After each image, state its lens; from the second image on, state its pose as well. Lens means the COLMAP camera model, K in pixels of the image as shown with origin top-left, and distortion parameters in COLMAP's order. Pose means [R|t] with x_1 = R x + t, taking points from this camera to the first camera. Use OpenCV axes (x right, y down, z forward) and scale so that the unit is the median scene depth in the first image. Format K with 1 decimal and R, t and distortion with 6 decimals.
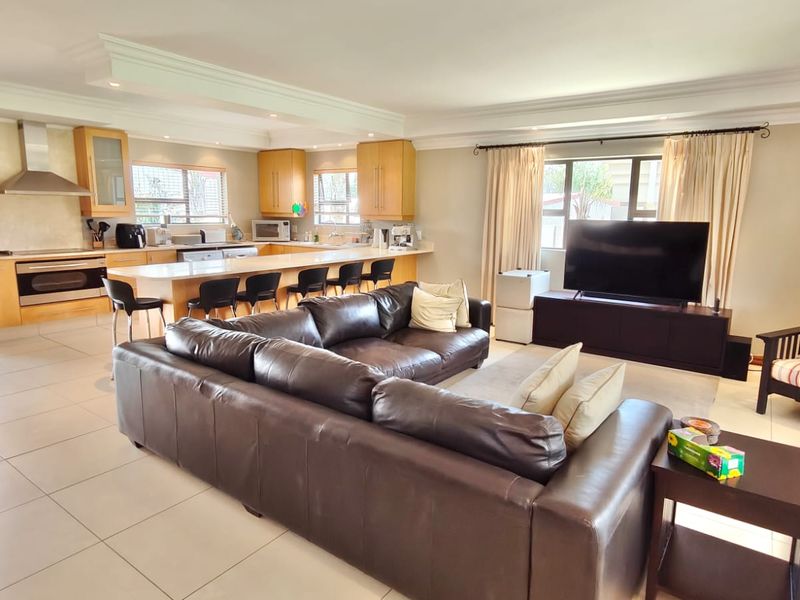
lens RADIAL K [[499.1, 0, 403.1], [0, 499.1, 293.7], [0, 0, 1]] dist [0.002244, 0.001766]
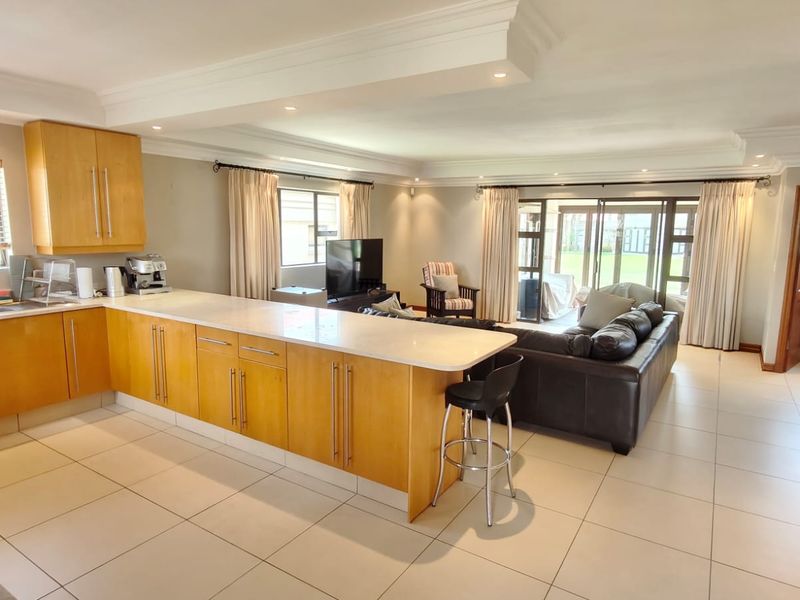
lens RADIAL K [[499.1, 0, 394.4], [0, 499.1, 293.8], [0, 0, 1]] dist [0.002244, 0.001766]
pose [[-0.040320, -0.142216, 0.989014, -0.714106], [0.167721, 0.974811, 0.147011, -0.134458], [-0.985010, 0.171806, -0.015452, 0.685770]]
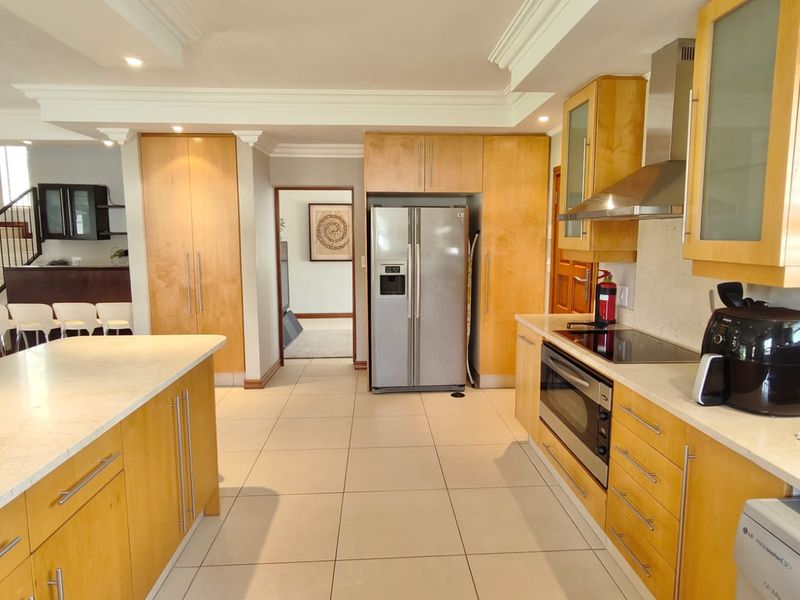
lens RADIAL K [[499.1, 0, 391.9], [0, 499.1, 297.2], [0, 0, 1]] dist [0.002244, 0.001766]
pose [[-0.787800, 0.067395, -0.612232, -0.238265], [-0.109881, 0.962672, 0.247363, -0.181715], [0.606050, 0.262145, -0.750988, 1.029714]]
